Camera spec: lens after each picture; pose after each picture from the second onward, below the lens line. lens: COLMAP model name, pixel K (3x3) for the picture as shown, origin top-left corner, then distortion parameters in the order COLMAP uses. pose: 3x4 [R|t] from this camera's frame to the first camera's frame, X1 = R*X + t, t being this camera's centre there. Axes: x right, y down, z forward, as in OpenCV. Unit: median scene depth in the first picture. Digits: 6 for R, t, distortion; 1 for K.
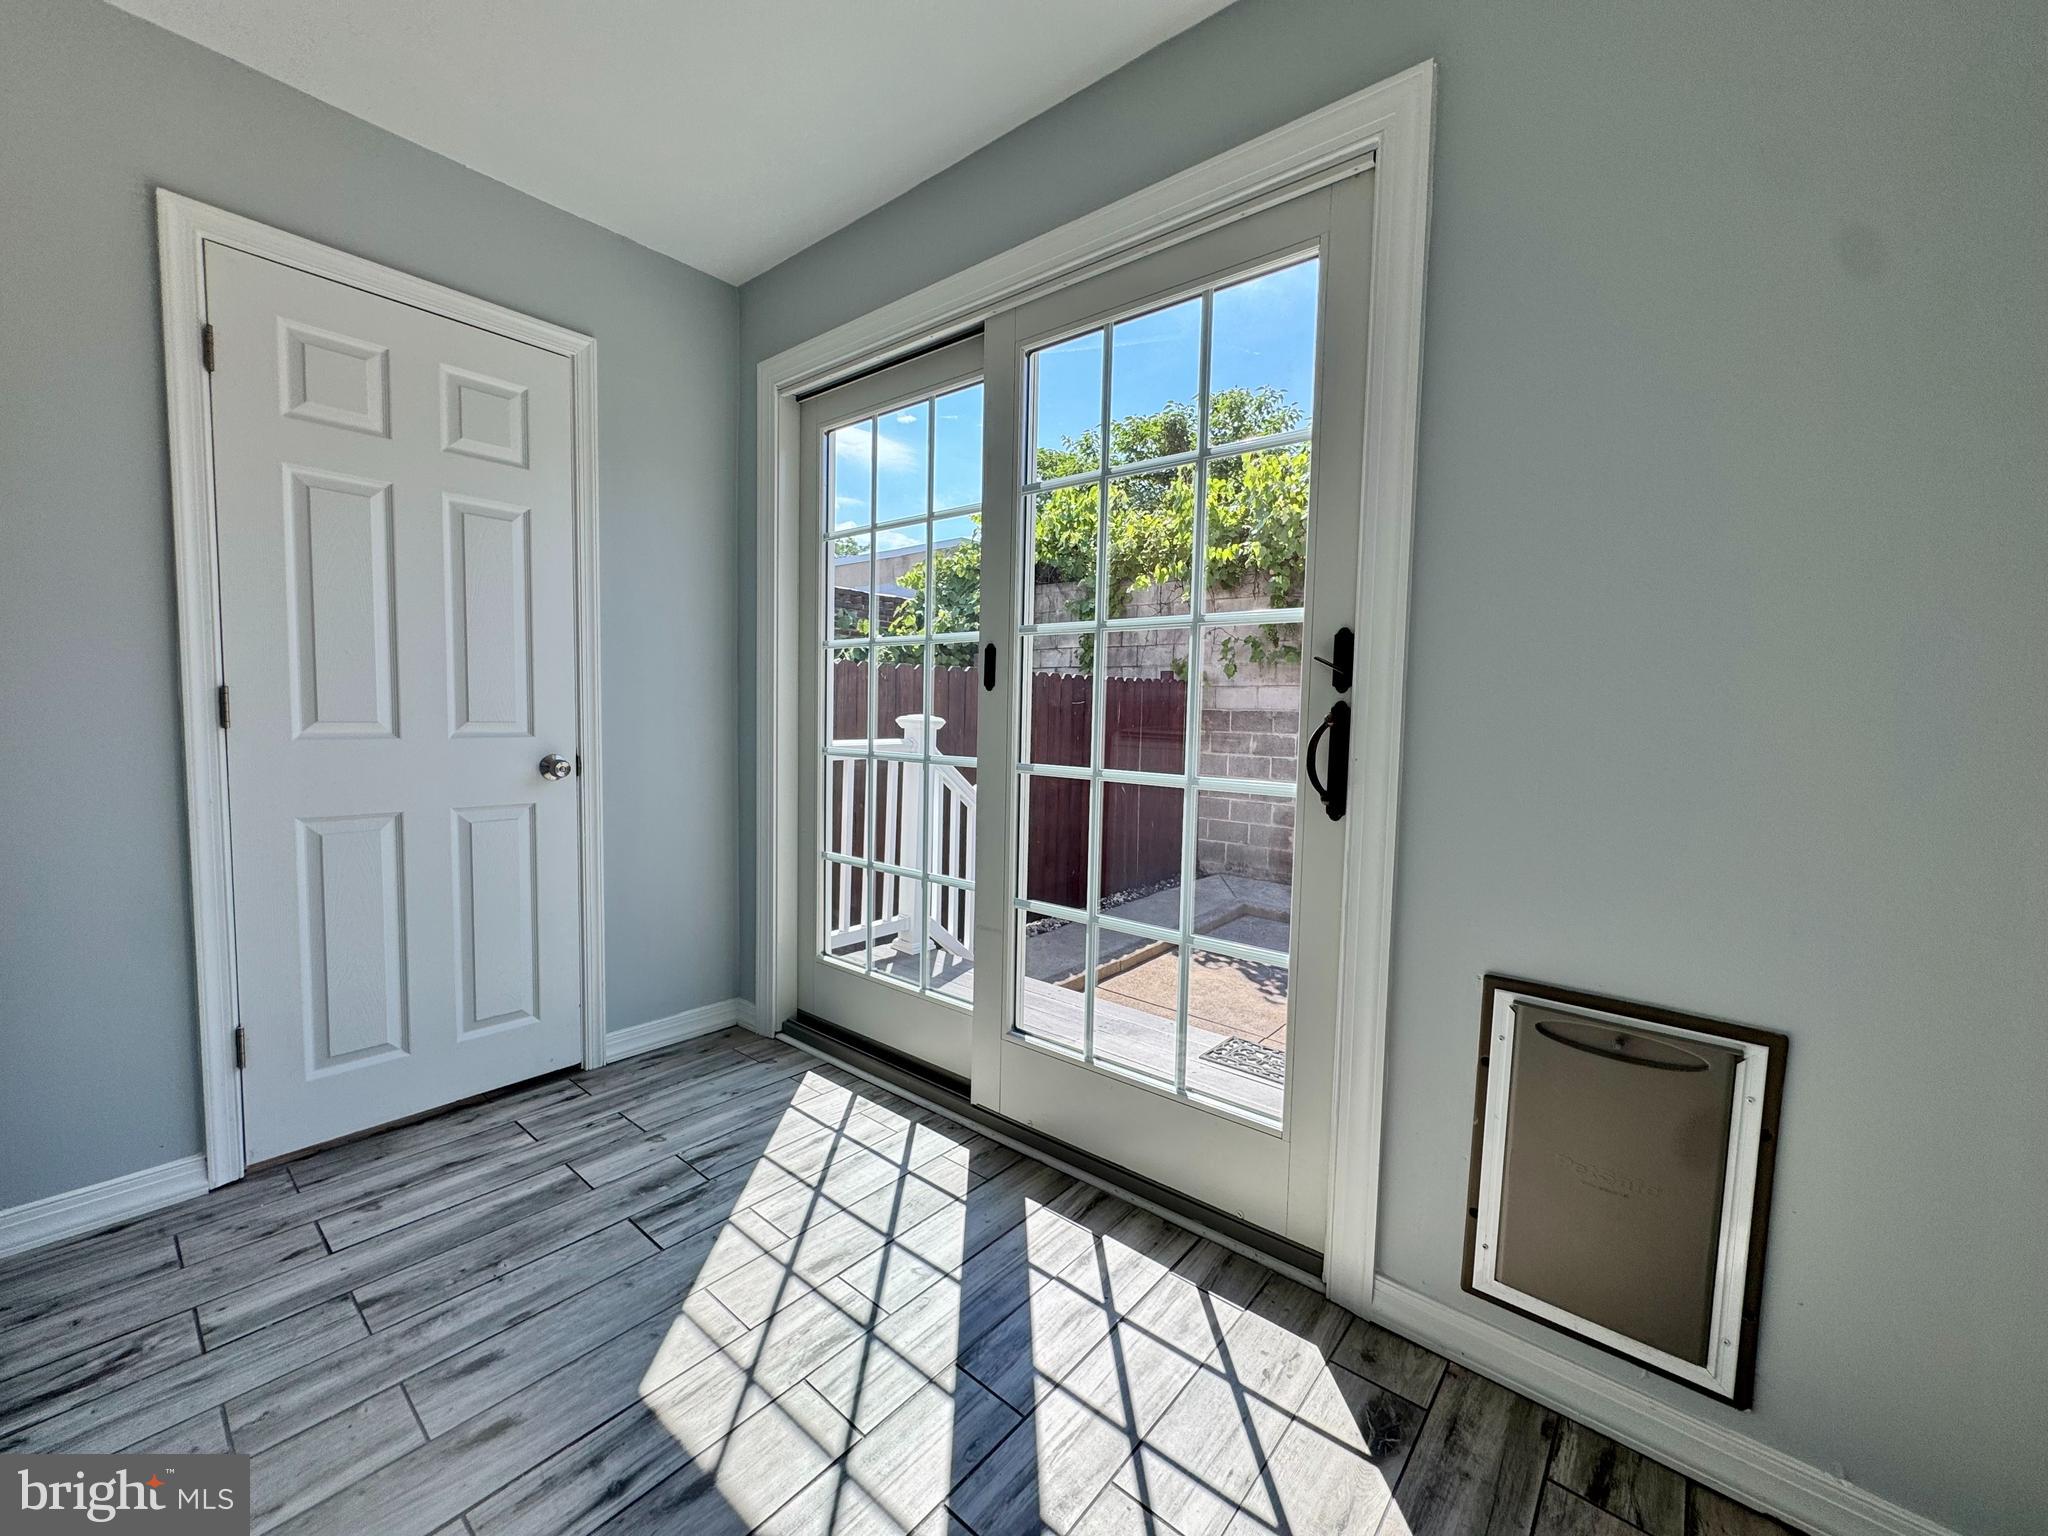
lens RADIAL K [[812.6, 0, 1008.5], [0, 812.6, 765.4], [0, 0, 1]] dist [-0.005389, 0.001697]
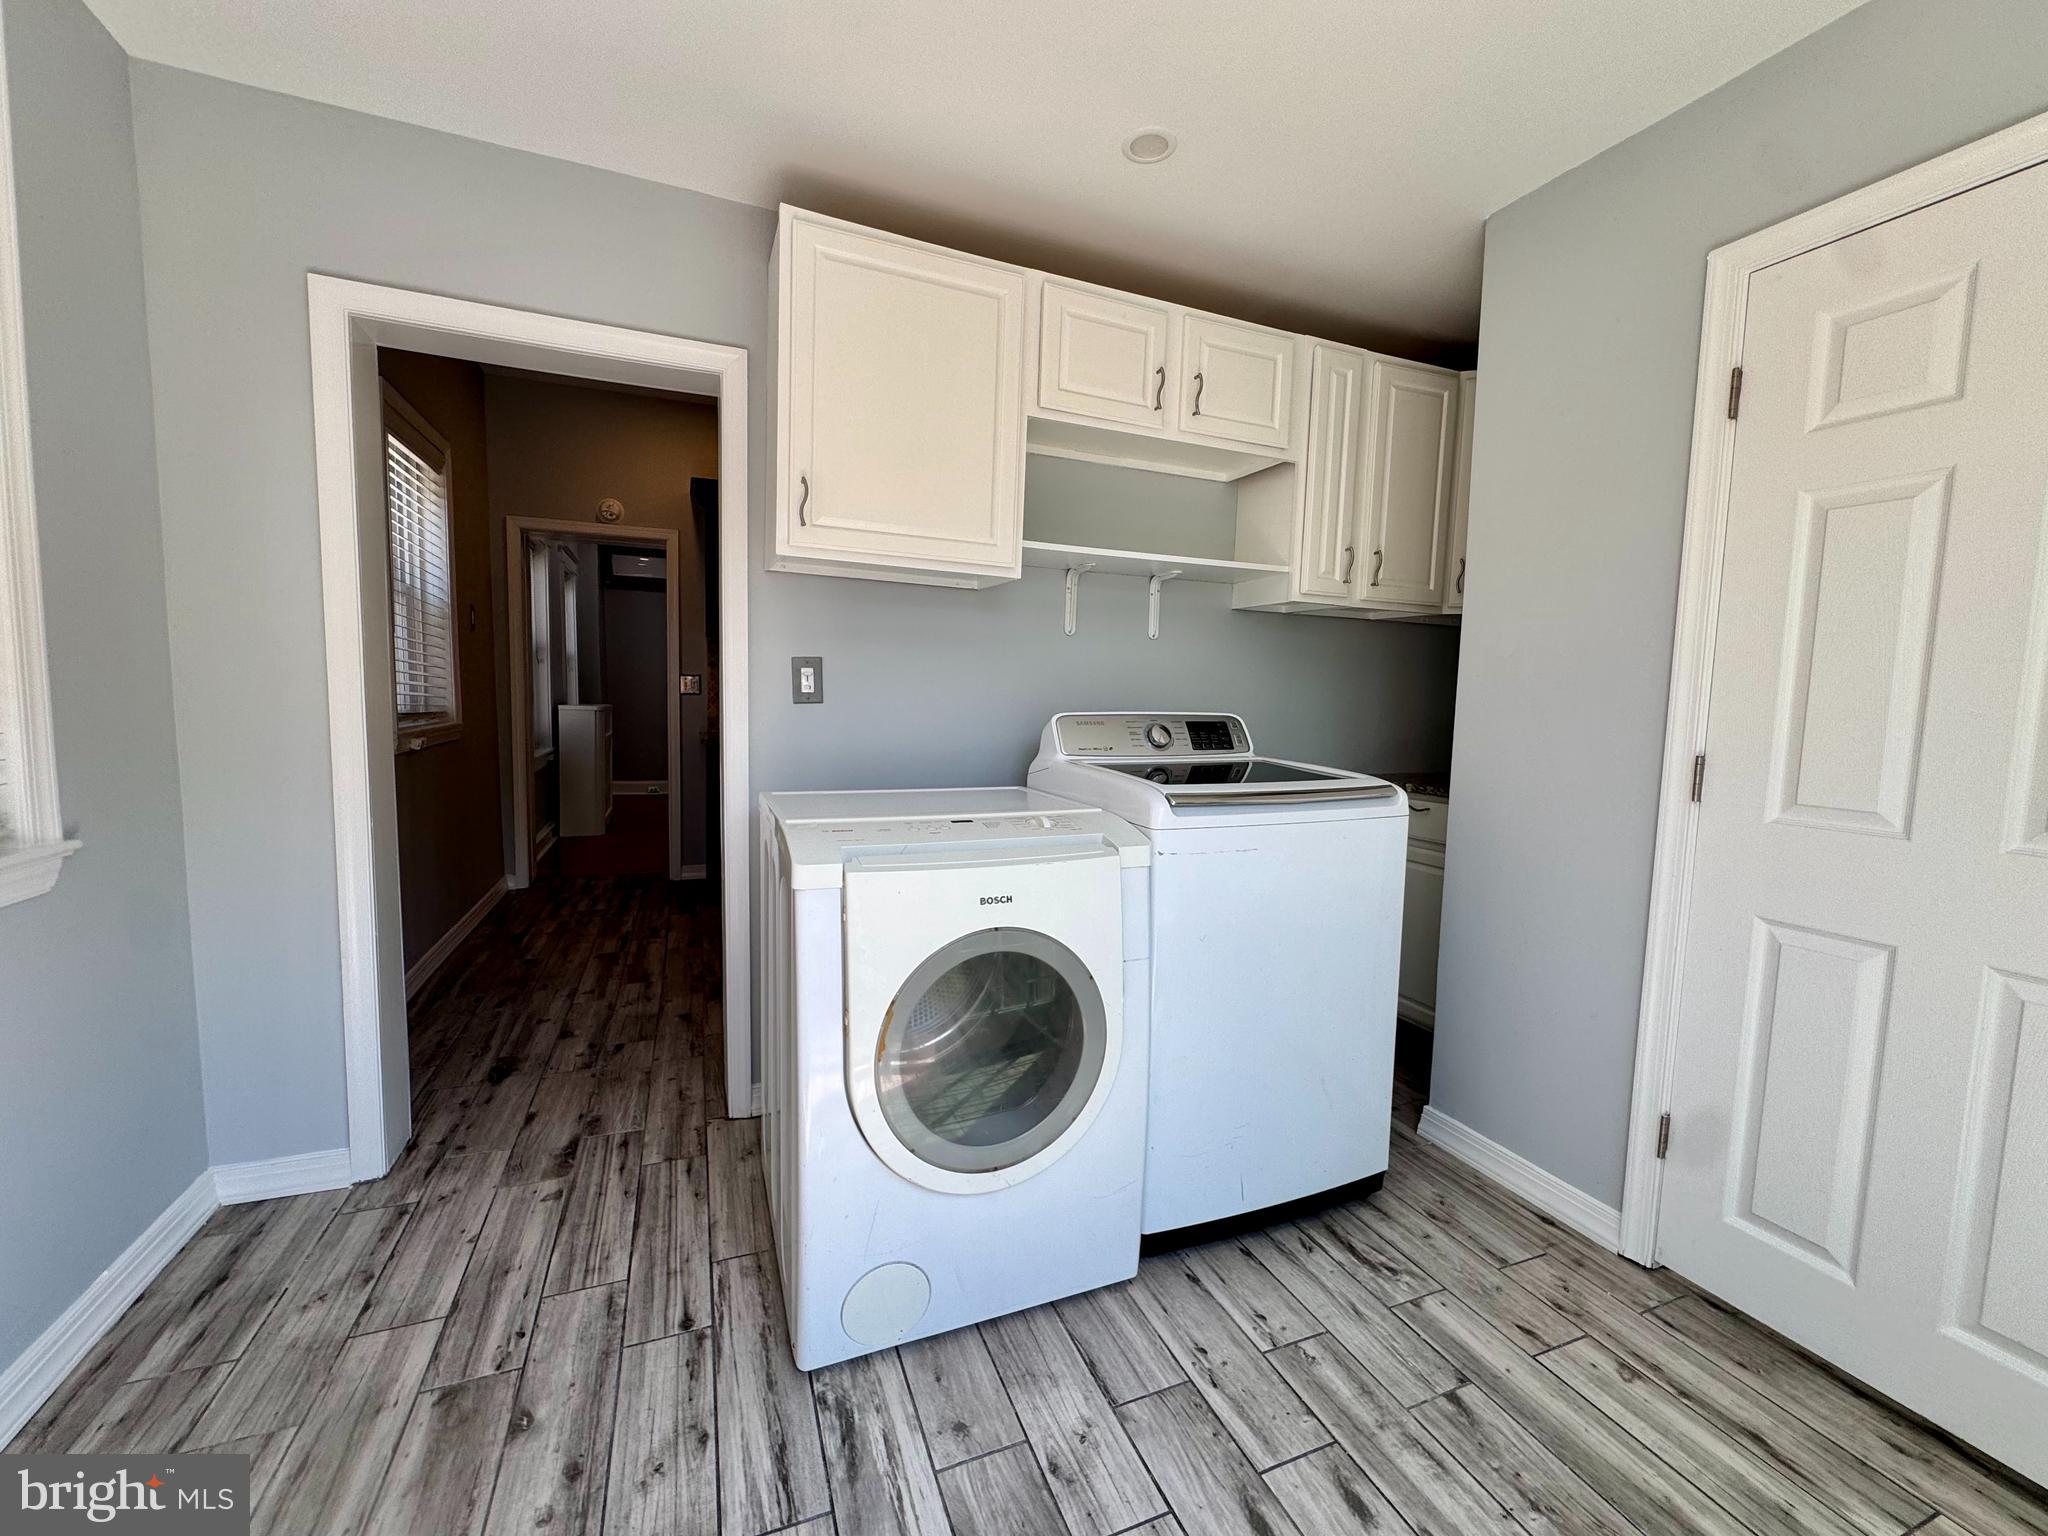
lens RADIAL K [[812.6, 0, 1021.4], [0, 812.6, 765.6], [0, 0, 1]] dist [-0.005389, 0.001697]
pose [[-0.446813, 0.046159, -0.893436, 0.229548], [-0.097717, 0.990175, 0.100026, -0.110035], [0.889274, 0.131997, -0.437913, 0.751952]]
